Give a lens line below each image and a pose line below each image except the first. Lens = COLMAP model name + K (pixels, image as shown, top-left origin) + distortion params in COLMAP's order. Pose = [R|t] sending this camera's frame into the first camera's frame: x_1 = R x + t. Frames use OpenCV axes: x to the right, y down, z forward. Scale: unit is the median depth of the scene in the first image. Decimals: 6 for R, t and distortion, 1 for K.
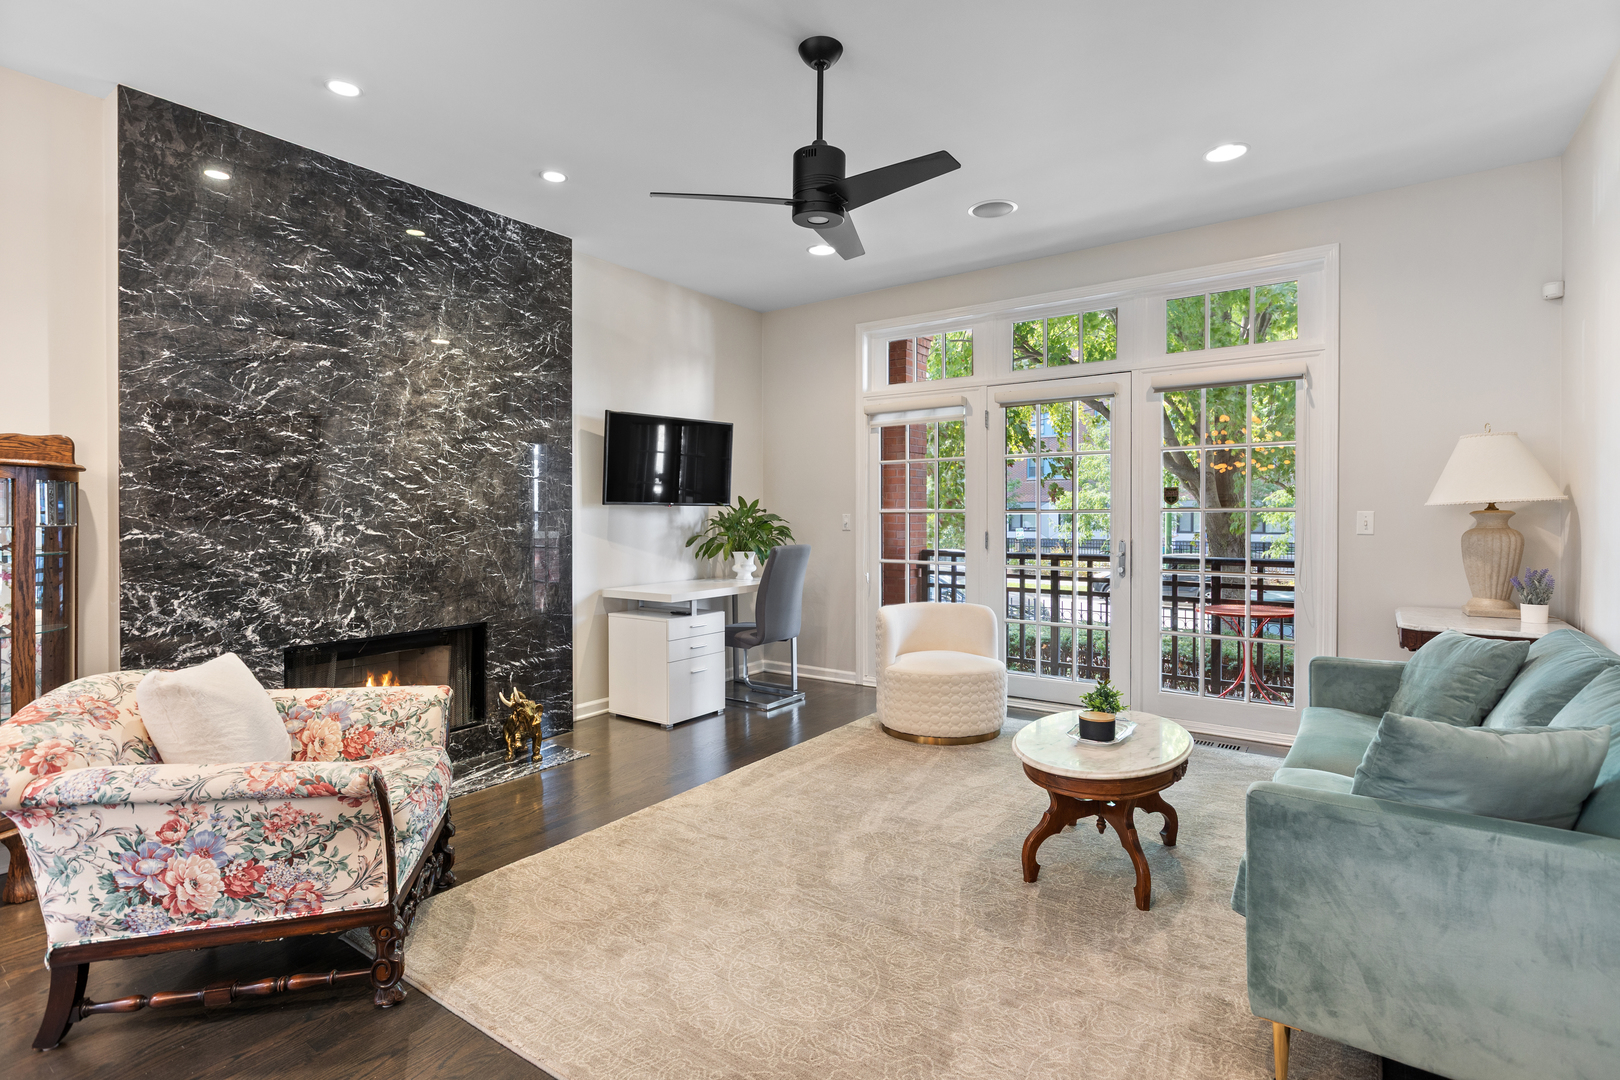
lens RADIAL K [[780.4, 0, 804.0], [0, 780.4, 523.1], [0, 0, 1]] dist [0.000834, 0.000807]
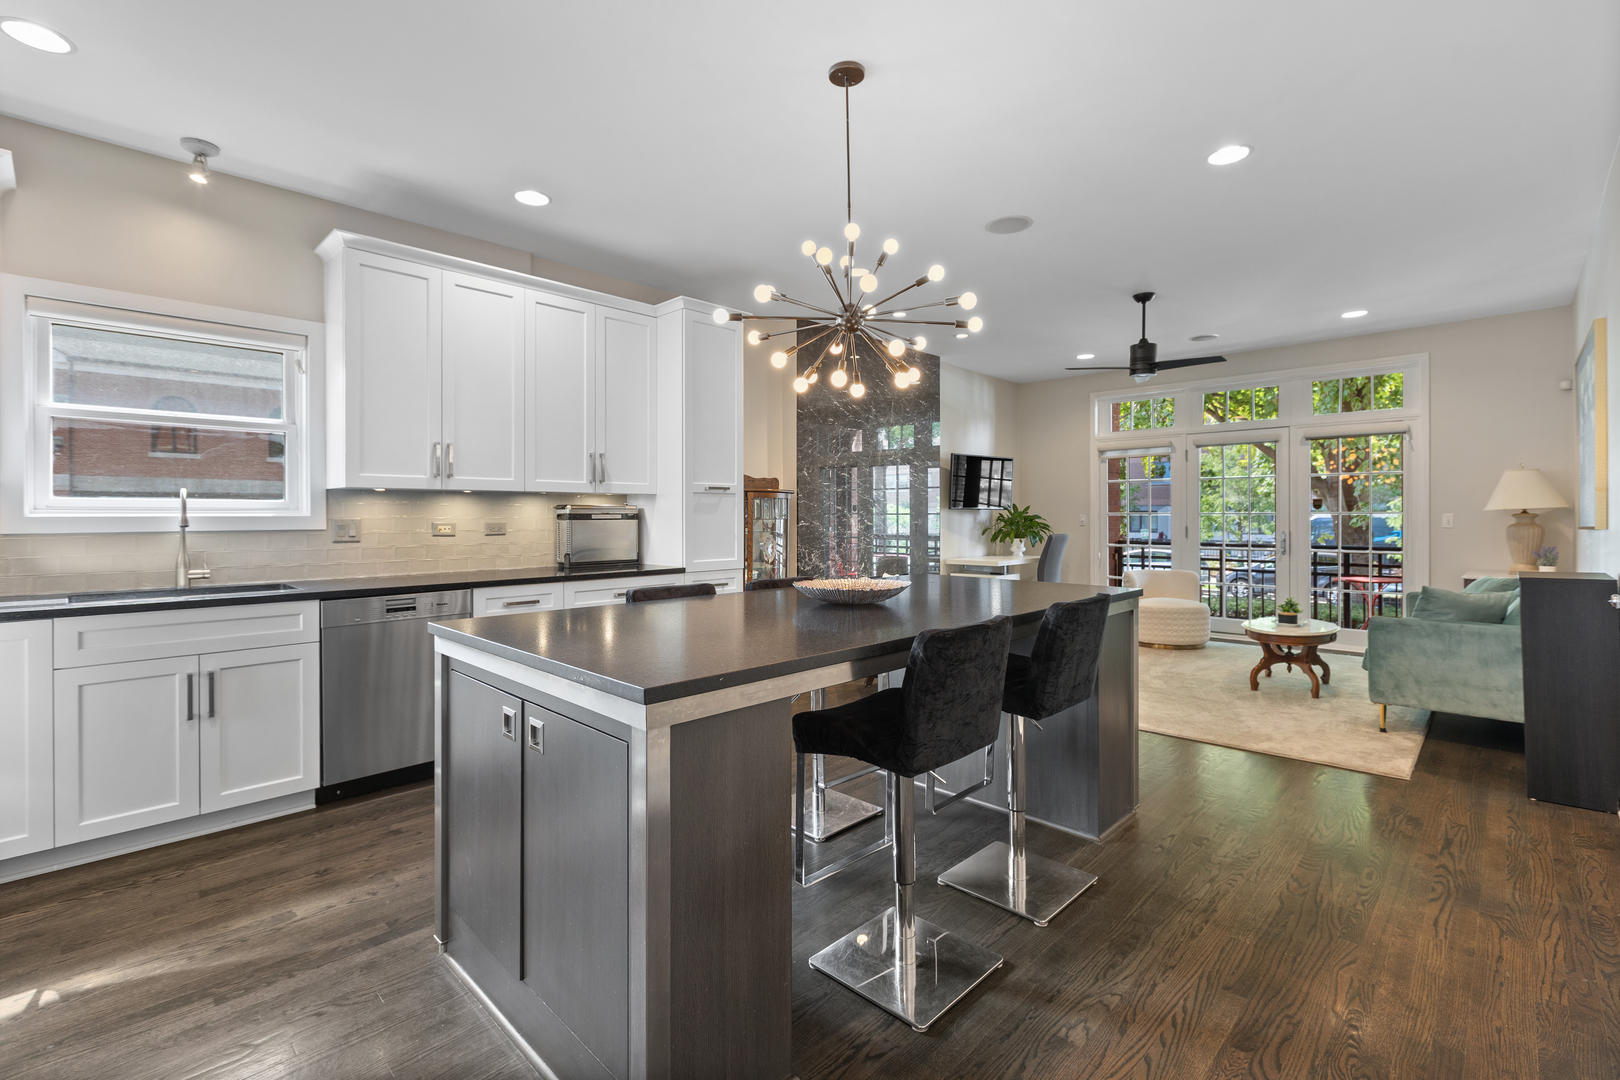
lens RADIAL K [[715.6, 0, 806.5], [0, 715.6, 518.1], [0, 0, 1]] dist [0.000057, -0.000503]
pose [[0.988585, 0.003422, -0.150624, -0.450460], [-0.004680, 0.999957, -0.007998, 0.013865], [0.150590, 0.008612, 0.988559, -0.799275]]
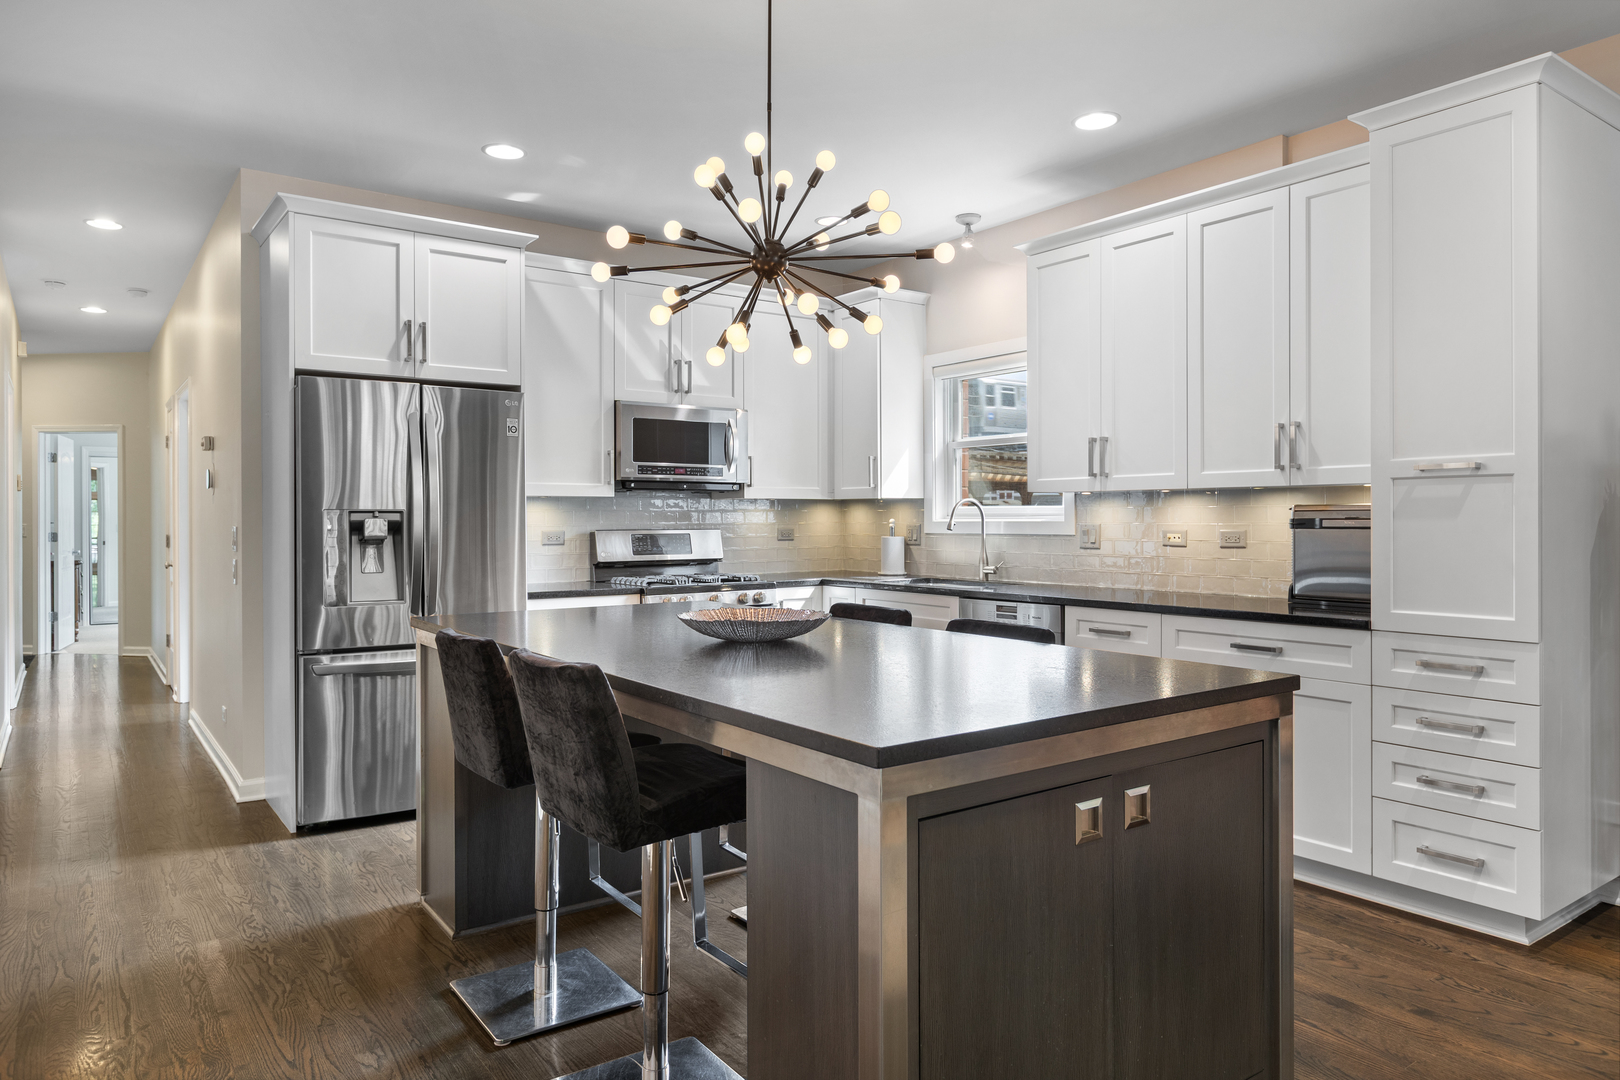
lens RADIAL K [[1040.9, 0, 808.0], [0, 1040.9, 517.9], [0, 0, 1]] dist [-0.000586, -0.000461]
pose [[-0.319461, 0.003279, -0.947594, 0.224238], [-0.009274, 0.999935, 0.006587, -0.004959], [0.947554, 0.010892, -0.319410, 0.213394]]
